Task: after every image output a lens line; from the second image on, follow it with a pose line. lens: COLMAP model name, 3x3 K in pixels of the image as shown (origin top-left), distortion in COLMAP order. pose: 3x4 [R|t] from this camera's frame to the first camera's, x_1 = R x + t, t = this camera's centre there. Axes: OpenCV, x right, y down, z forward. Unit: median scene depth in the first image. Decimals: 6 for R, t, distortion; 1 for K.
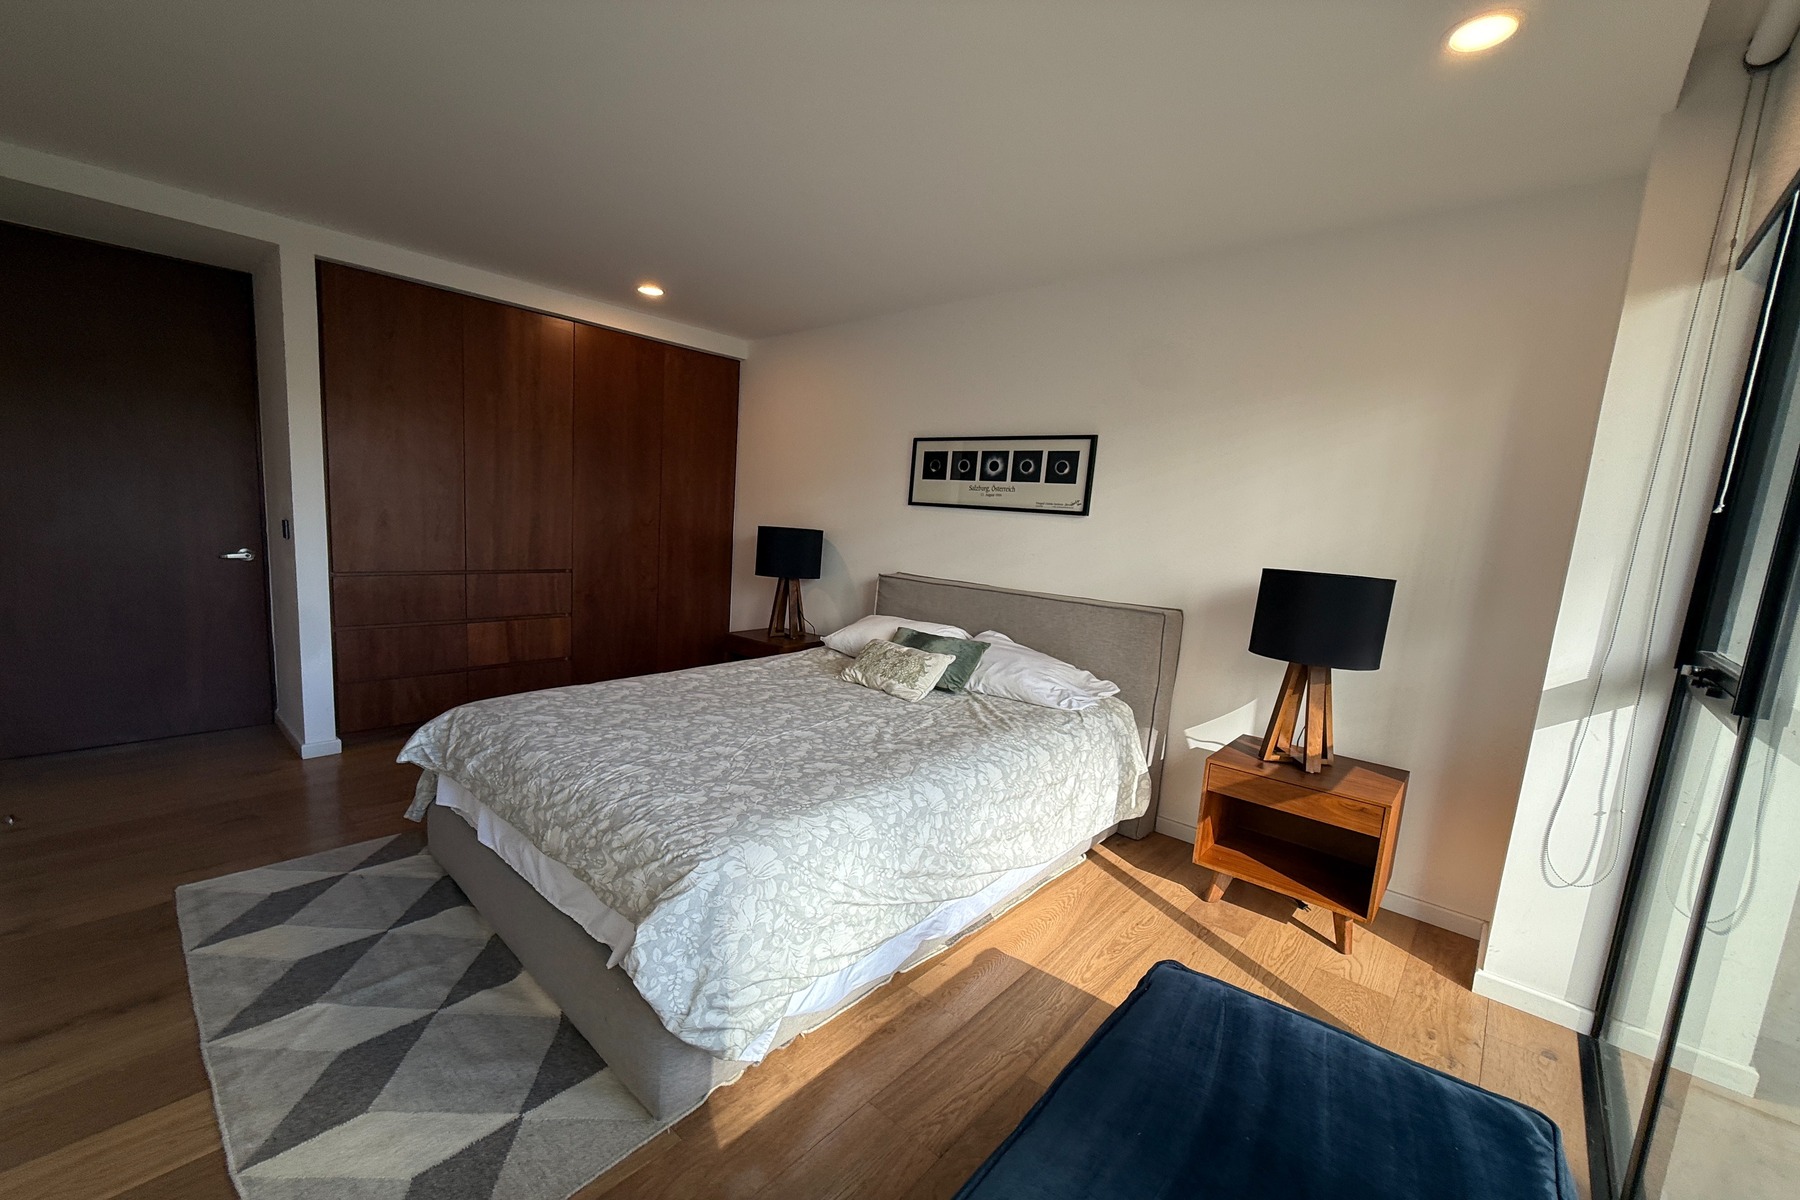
lens RADIAL K [[713.4, 0, 893.8], [0, 713.4, 611.5], [0, 0, 1]] dist [0.000435, -0.000131]
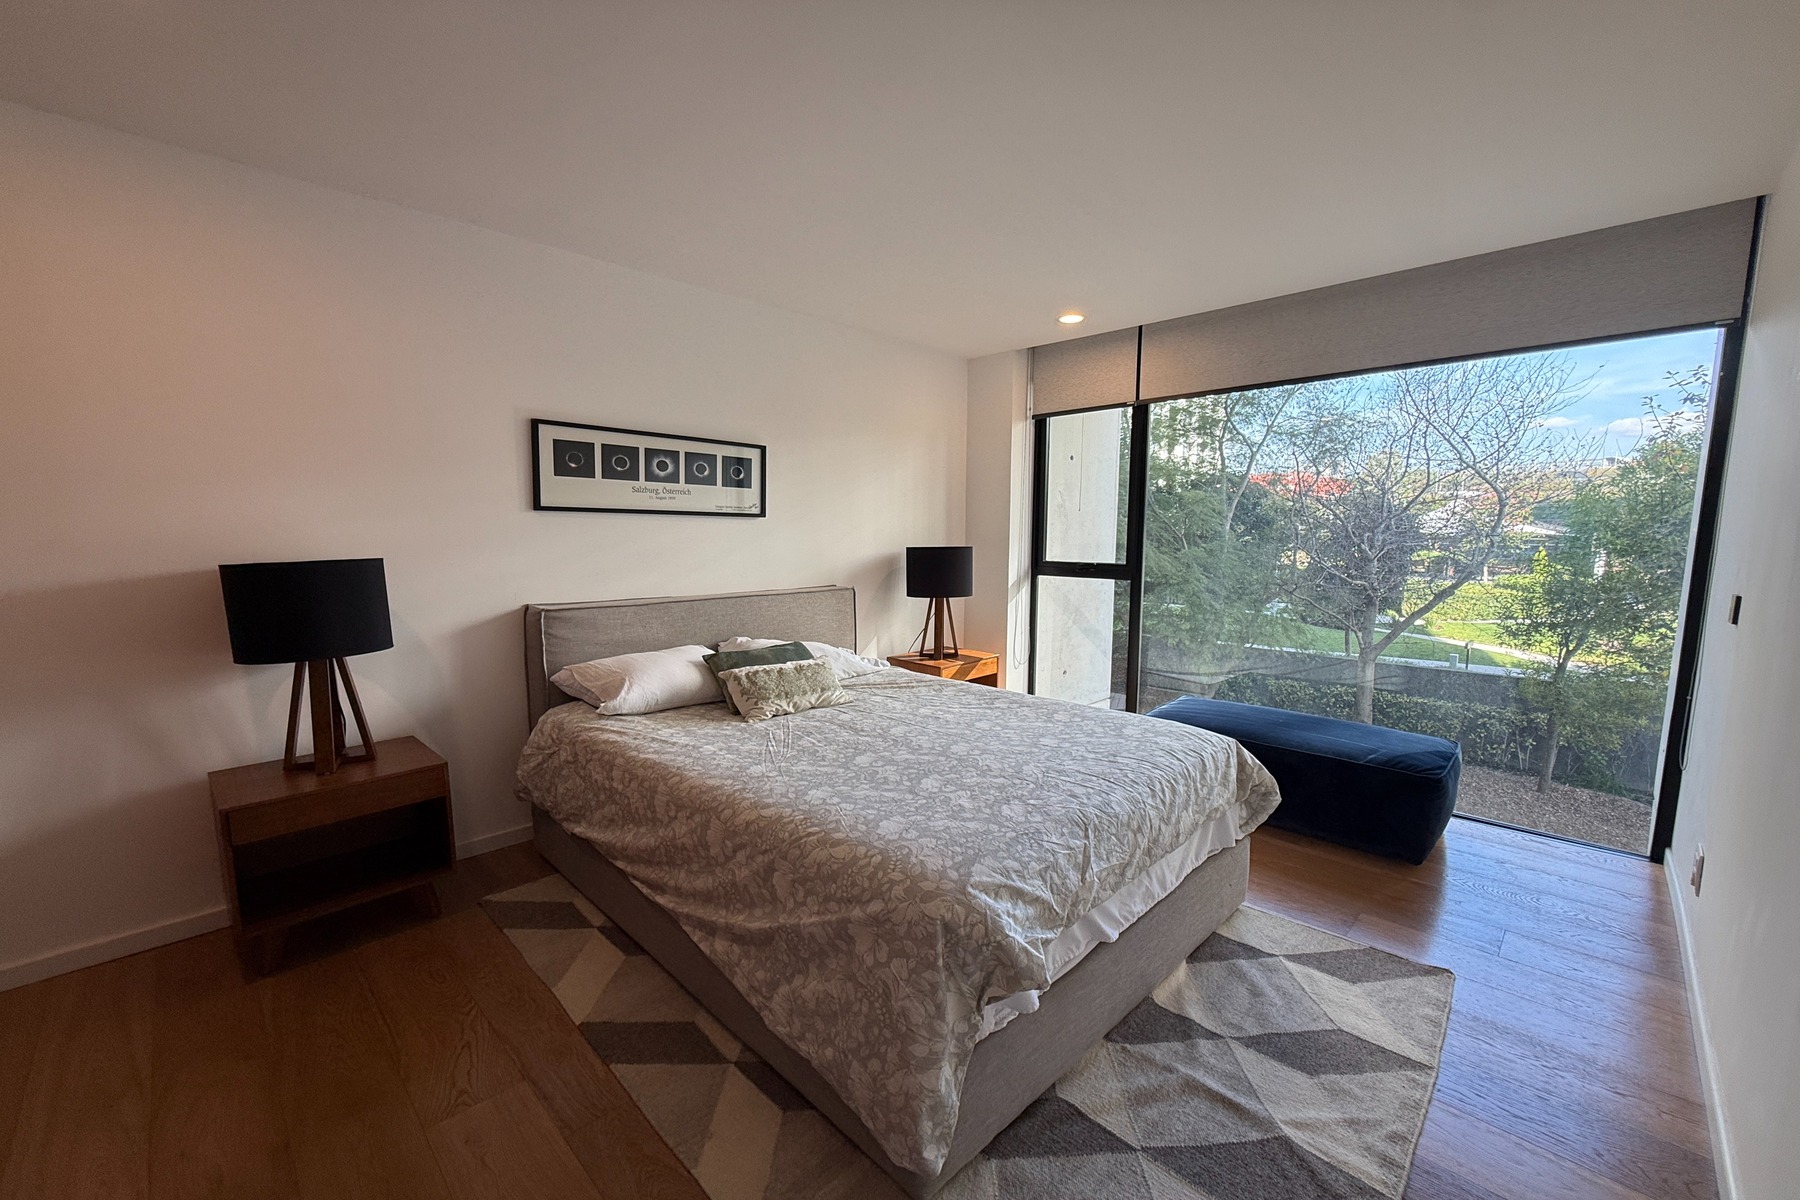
lens RADIAL K [[713.4, 0, 904.5], [0, 713.4, 609.9], [0, 0, 1]] dist [0.000435, -0.000131]
pose [[0.050256, -0.171869, 0.983837, -0.819325], [0.131231, 0.977677, 0.164090, -0.140544], [-0.990077, 0.120864, 0.071689, 0.687132]]
